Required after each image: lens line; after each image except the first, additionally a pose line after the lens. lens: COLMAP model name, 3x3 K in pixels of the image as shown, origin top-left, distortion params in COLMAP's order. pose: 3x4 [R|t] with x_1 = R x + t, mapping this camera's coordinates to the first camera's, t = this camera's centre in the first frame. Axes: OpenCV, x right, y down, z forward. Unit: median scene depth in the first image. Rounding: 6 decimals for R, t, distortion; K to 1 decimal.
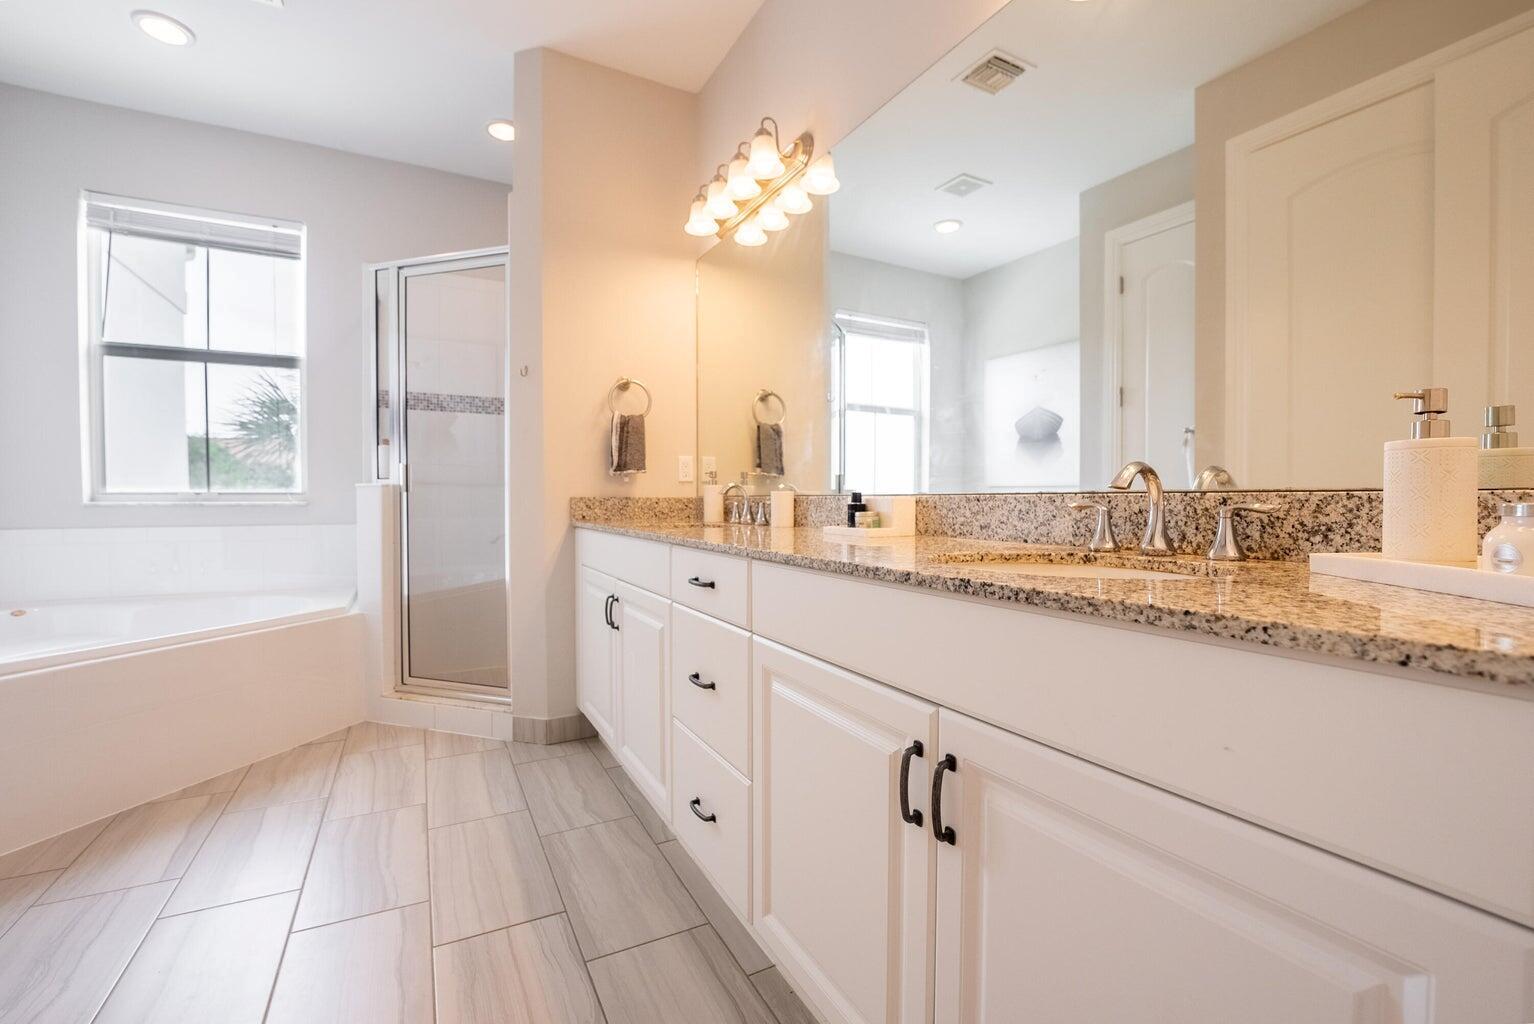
lens RADIAL K [[661.9, 0, 766.2], [0, 661.9, 510.4], [0, 0, 1]] dist [-0.025710, 0.001105]
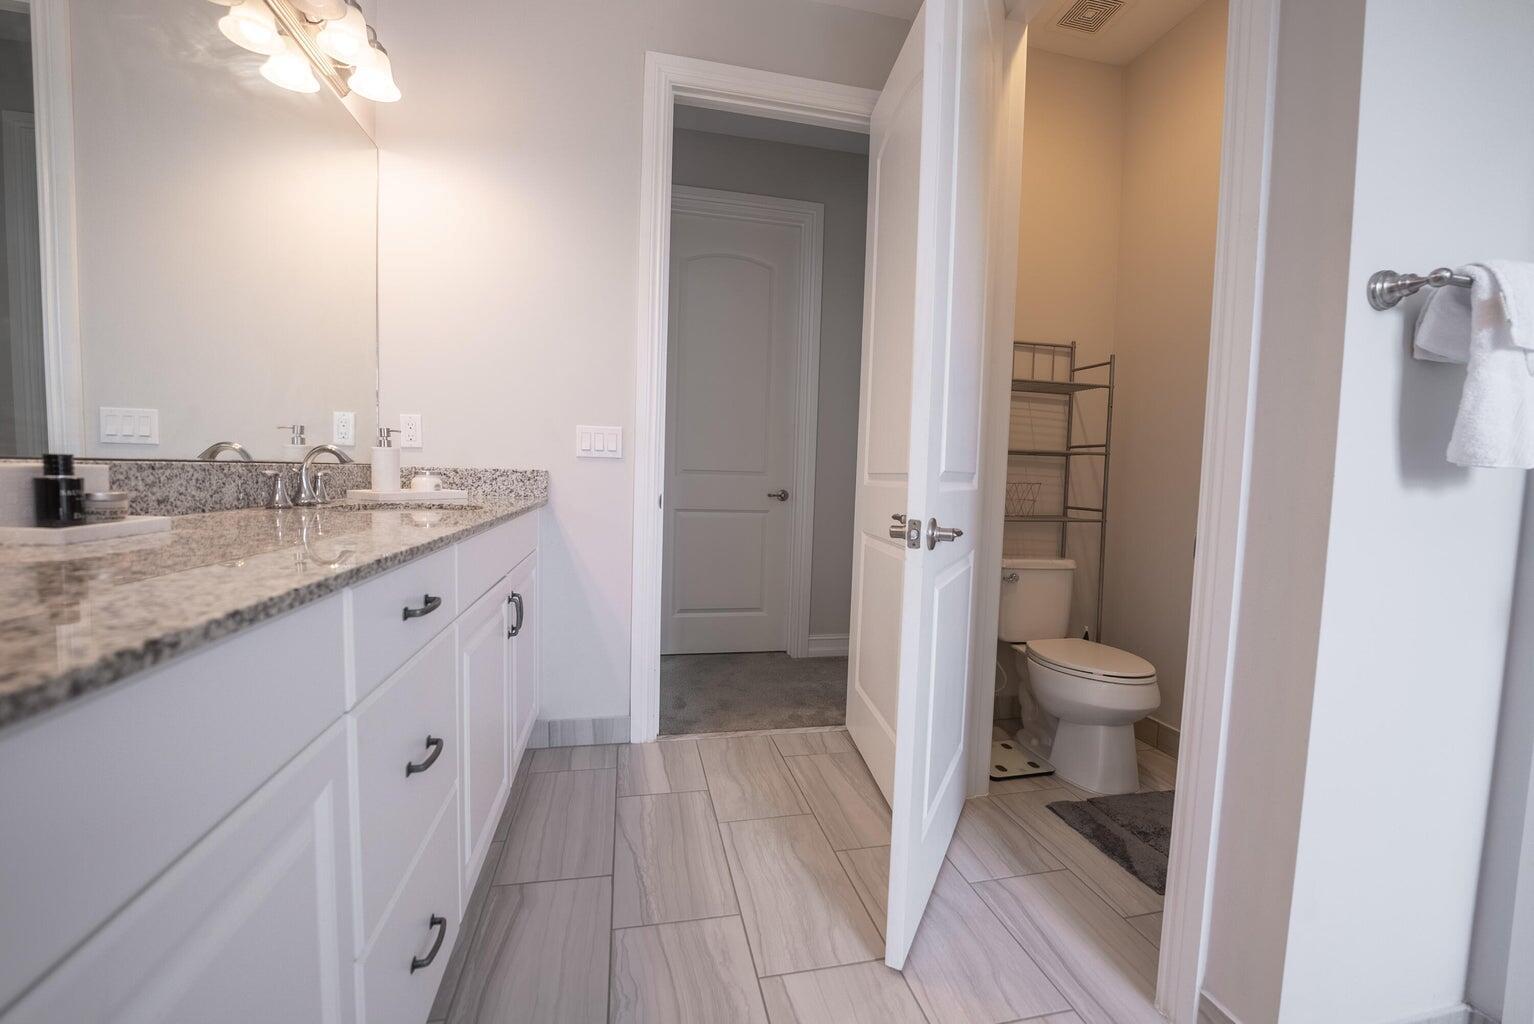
lens RADIAL K [[661.9, 0, 768.8], [0, 661.9, 516.7], [0, 0, 1]] dist [-0.025710, 0.001105]
pose [[-0.966111, -0.032271, 0.256100, -0.637041], [-0.011521, 0.996557, 0.082112, -0.031956], [-0.257868, 0.076379, -0.963156, 1.674567]]
